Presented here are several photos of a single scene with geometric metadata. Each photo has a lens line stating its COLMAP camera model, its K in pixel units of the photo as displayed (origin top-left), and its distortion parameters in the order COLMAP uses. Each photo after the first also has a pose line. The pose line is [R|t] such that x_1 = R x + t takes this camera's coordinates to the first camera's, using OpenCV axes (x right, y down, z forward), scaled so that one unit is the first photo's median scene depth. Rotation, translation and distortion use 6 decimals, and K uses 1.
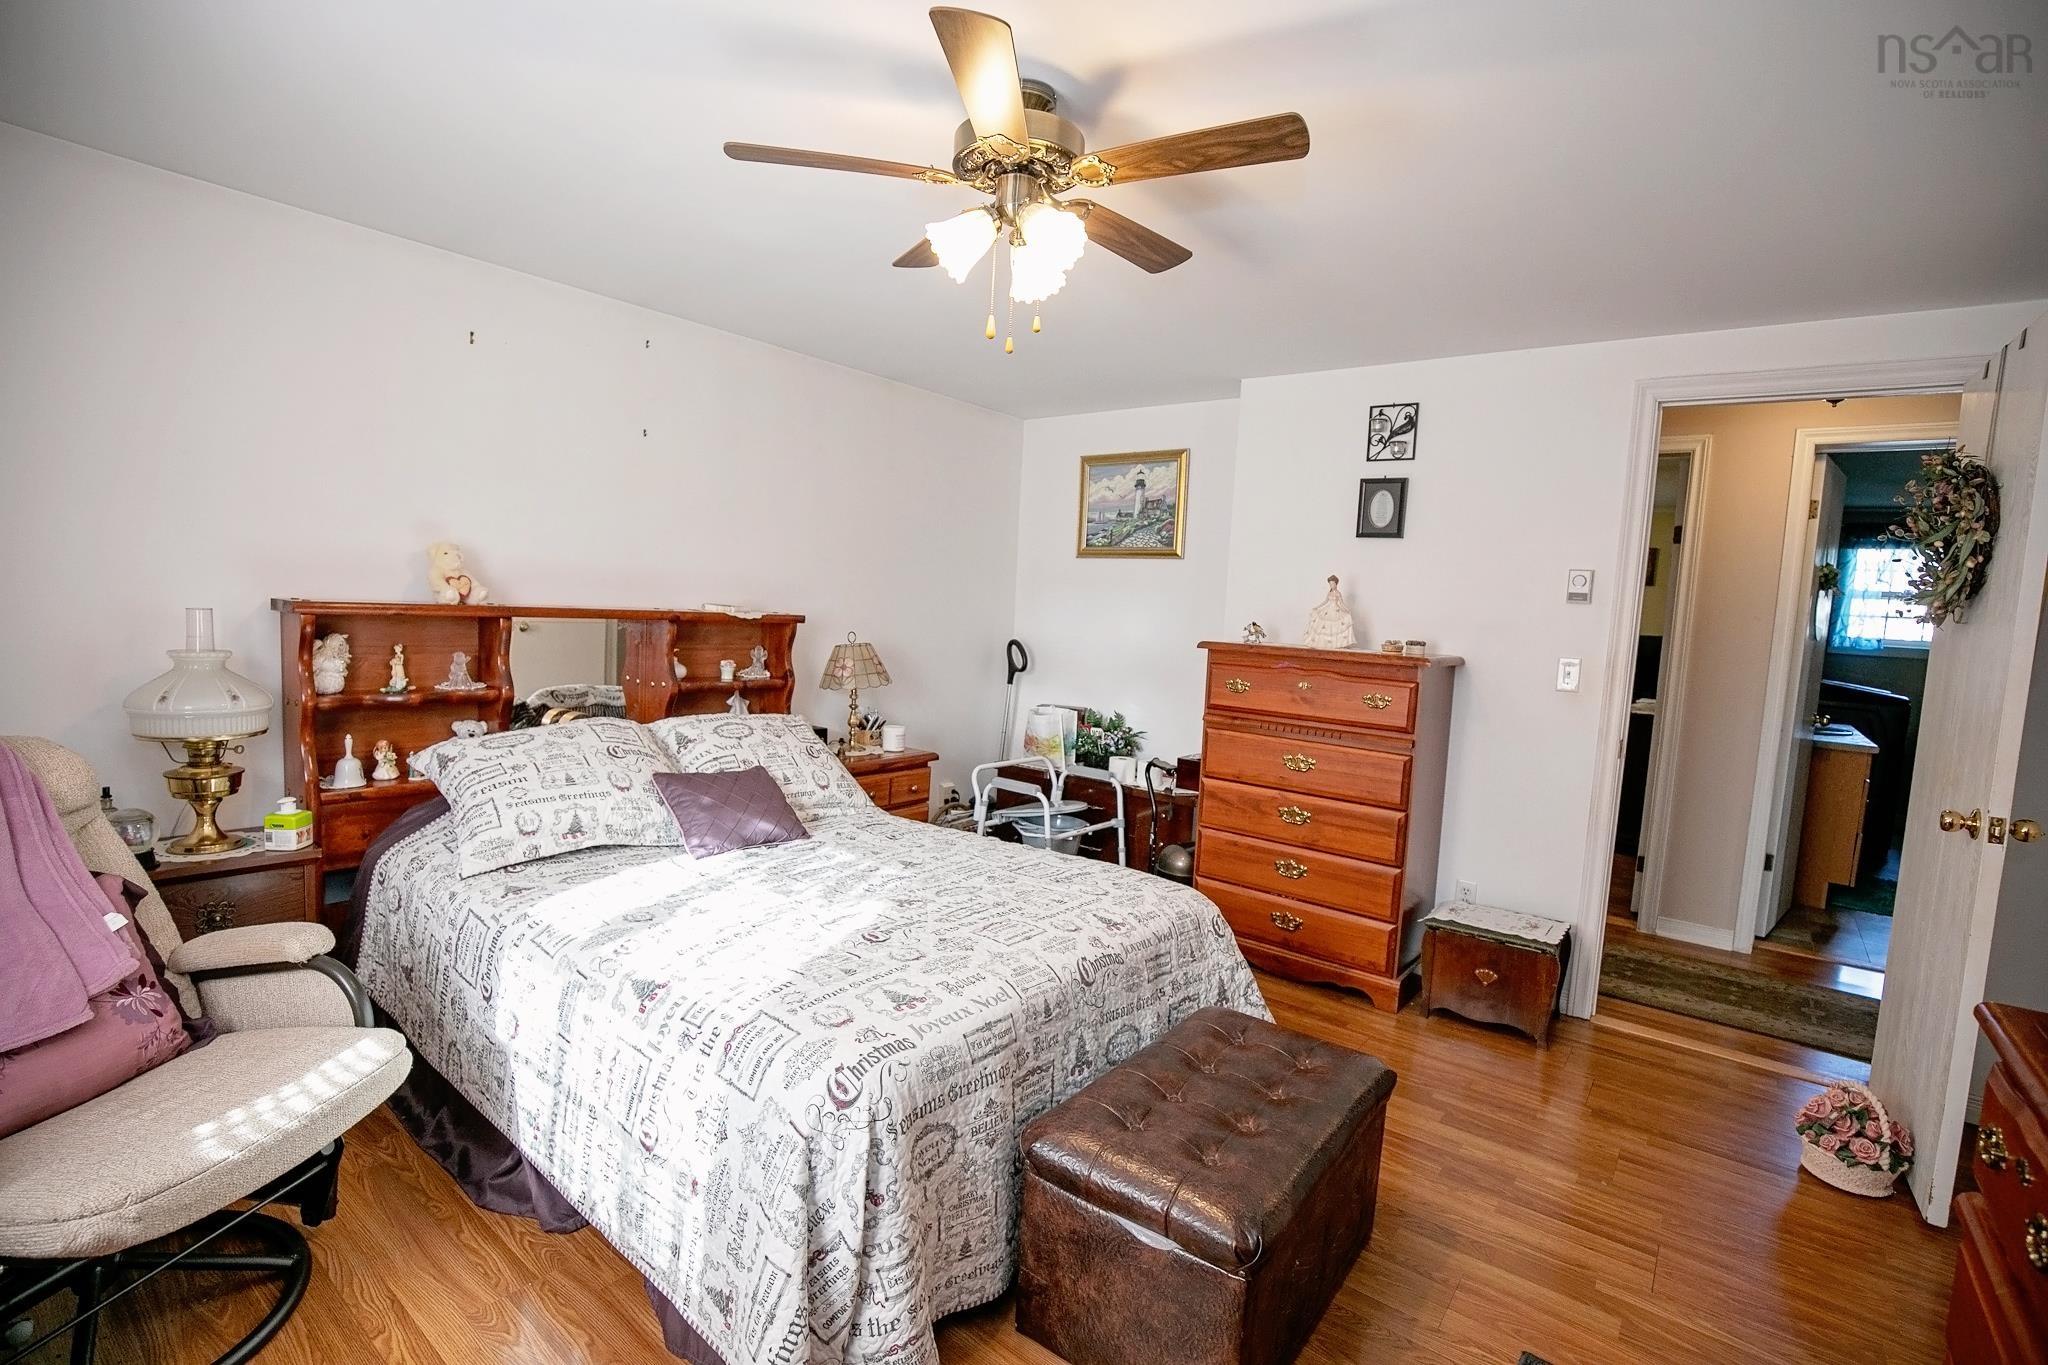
lens RADIAL K [[938.8, 0, 1028.7], [0, 938.8, 688.4], [0, 0, 1]] dist [-0.031688, 0.004988]
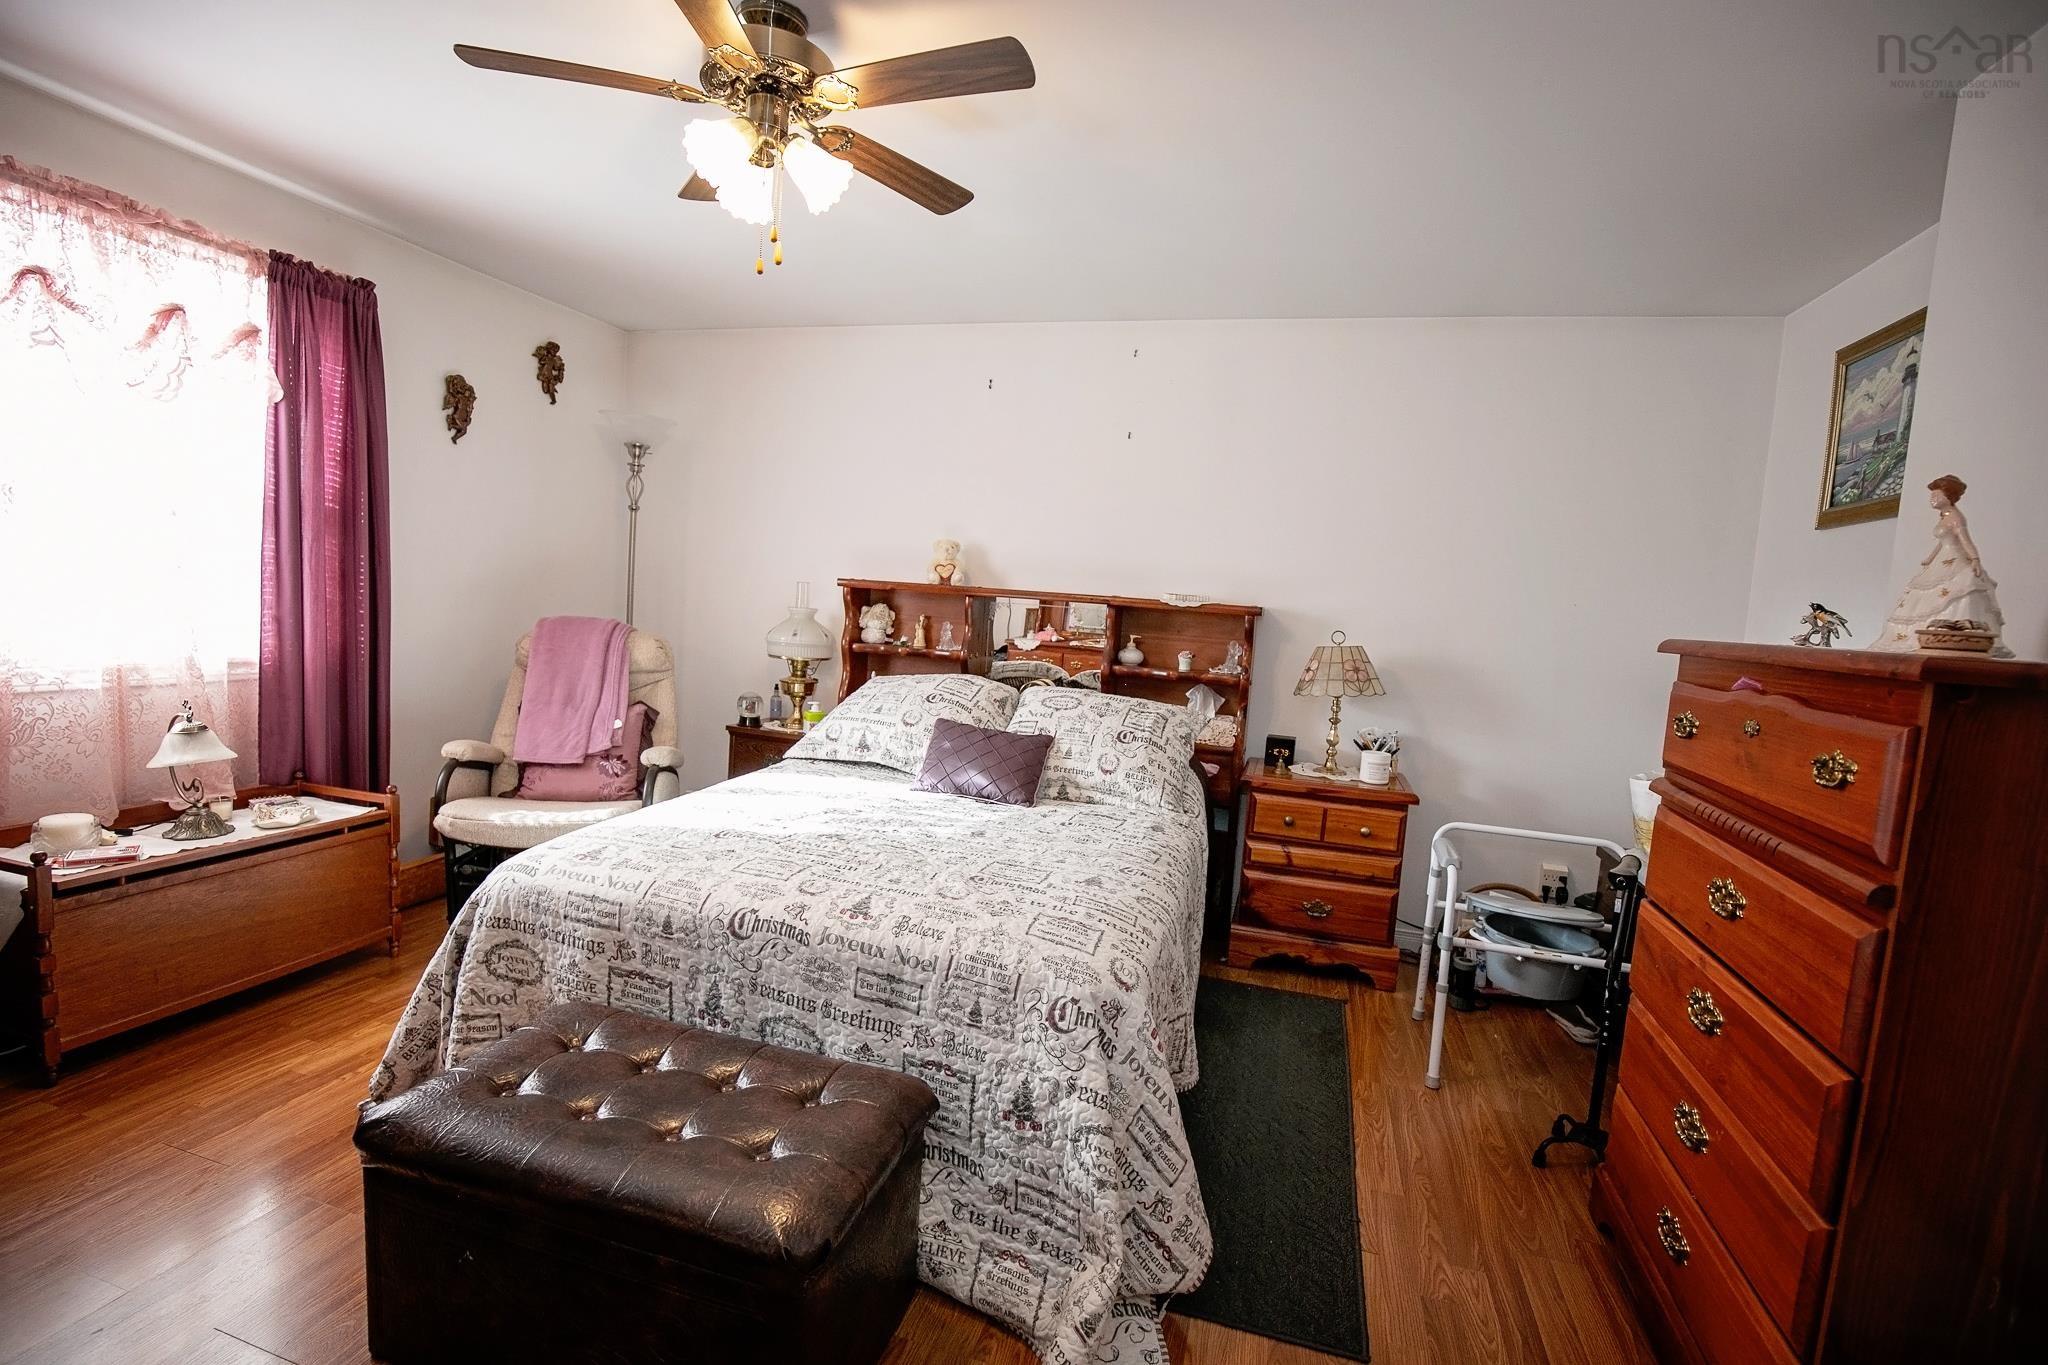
lens RADIAL K [[938.8, 0, 1028.7], [0, 938.8, 688.4], [0, 0, 1]] dist [-0.031688, 0.004988]
pose [[0.369038, 0.063741, -0.927226, 0.617494], [-0.131819, 0.991150, 0.015671, 0.017674], [0.920019, 0.116443, 0.374175, 0.558240]]
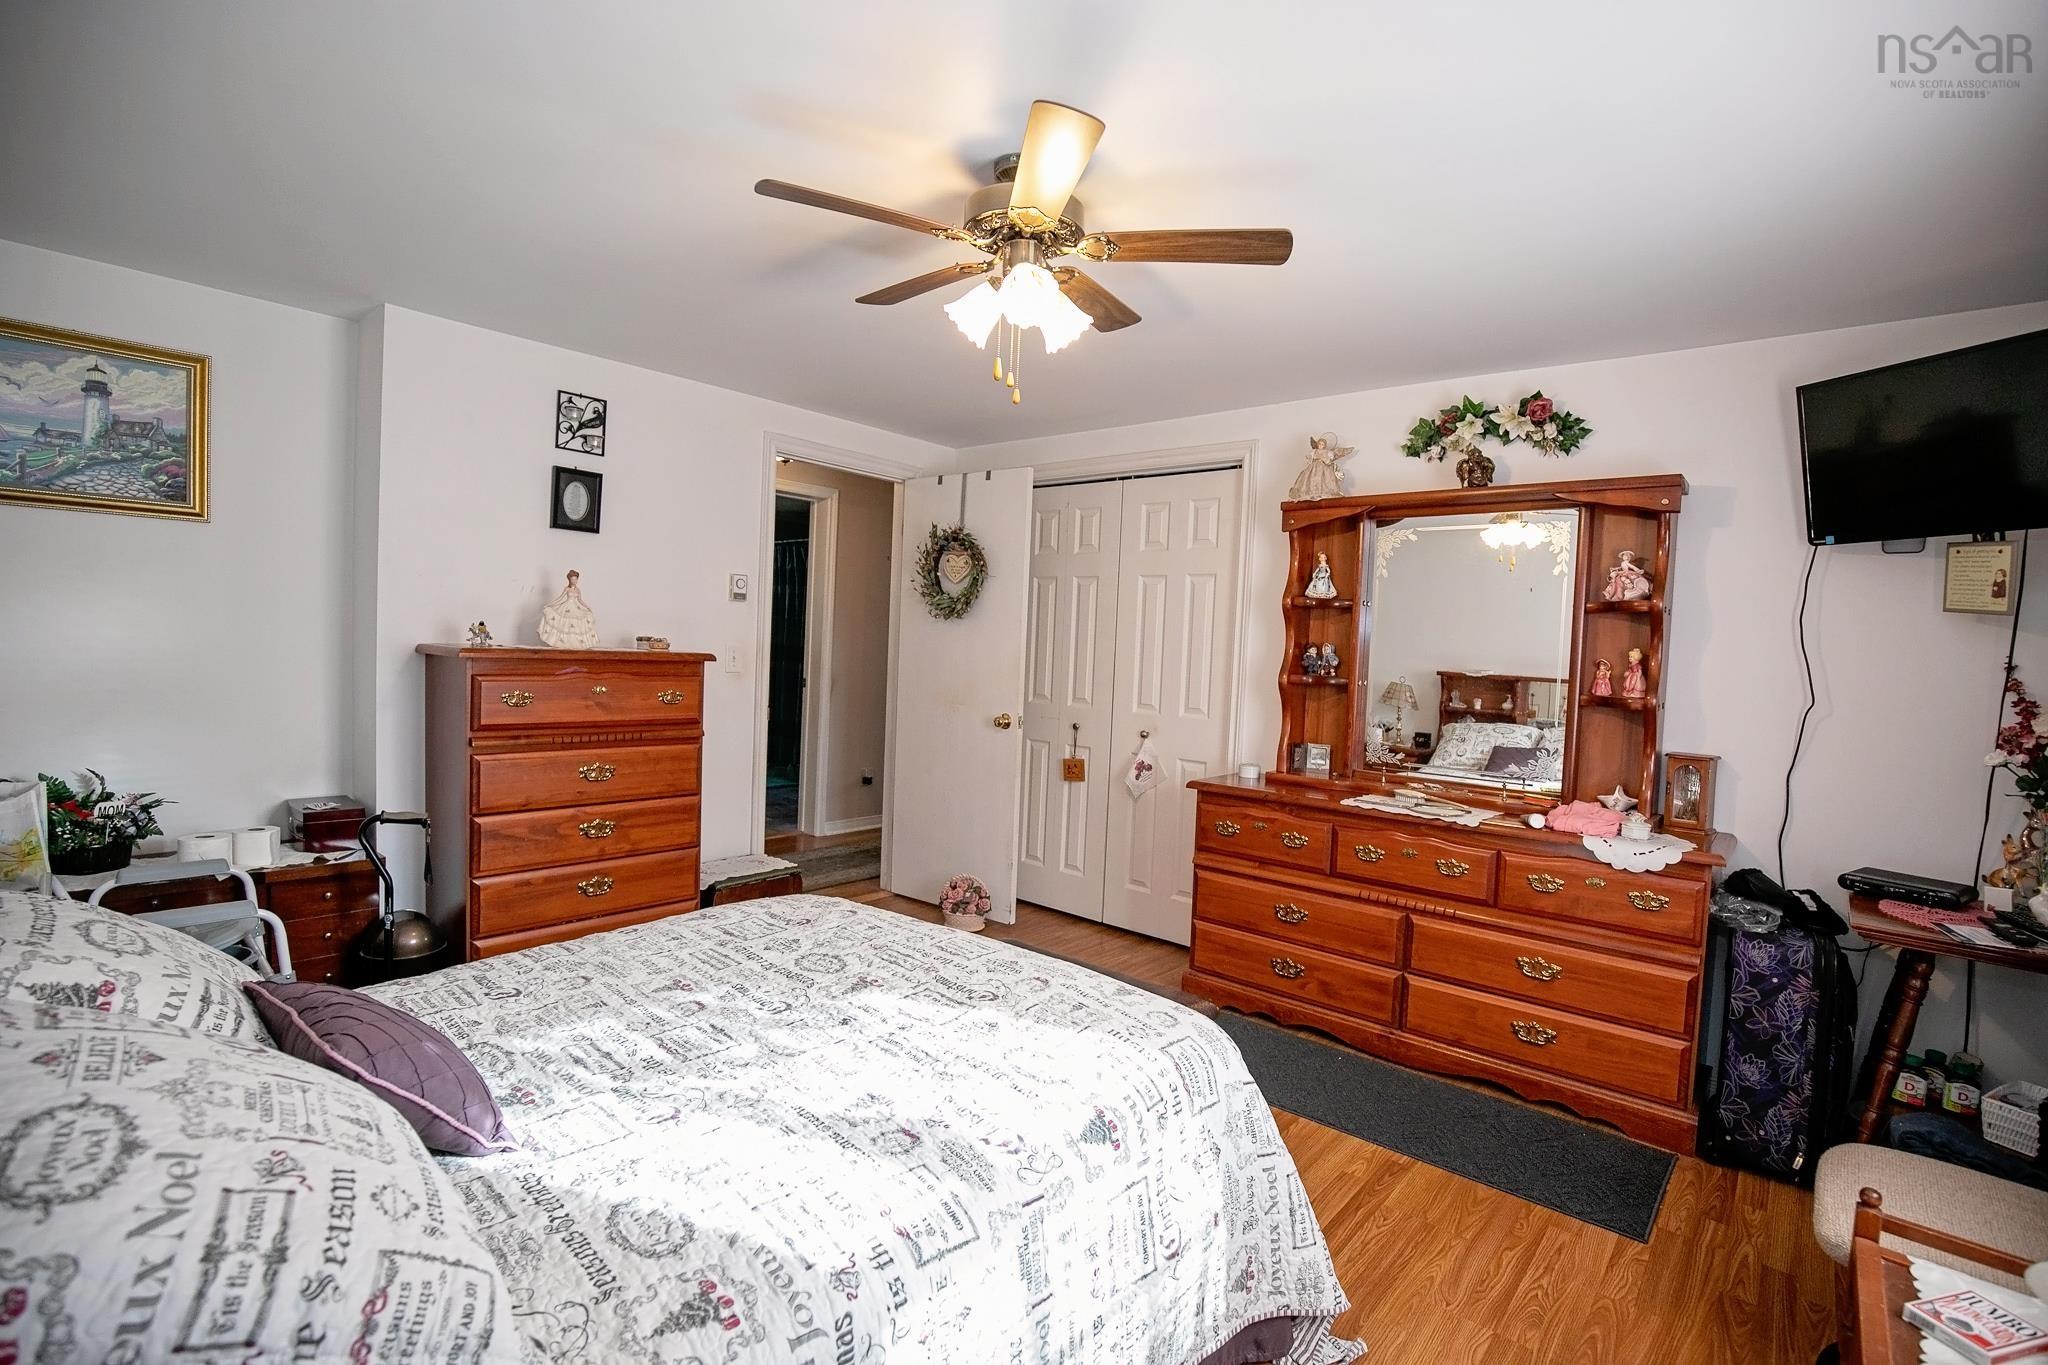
lens RADIAL K [[938.8, 0, 1028.7], [0, 938.8, 688.4], [0, 0, 1]] dist [-0.031688, 0.004988]
pose [[0.050441, -0.100289, 0.993679, -0.663067], [0.048710, 0.994008, 0.097850, -0.080867], [-0.997538, 0.043467, 0.055024, 0.557599]]
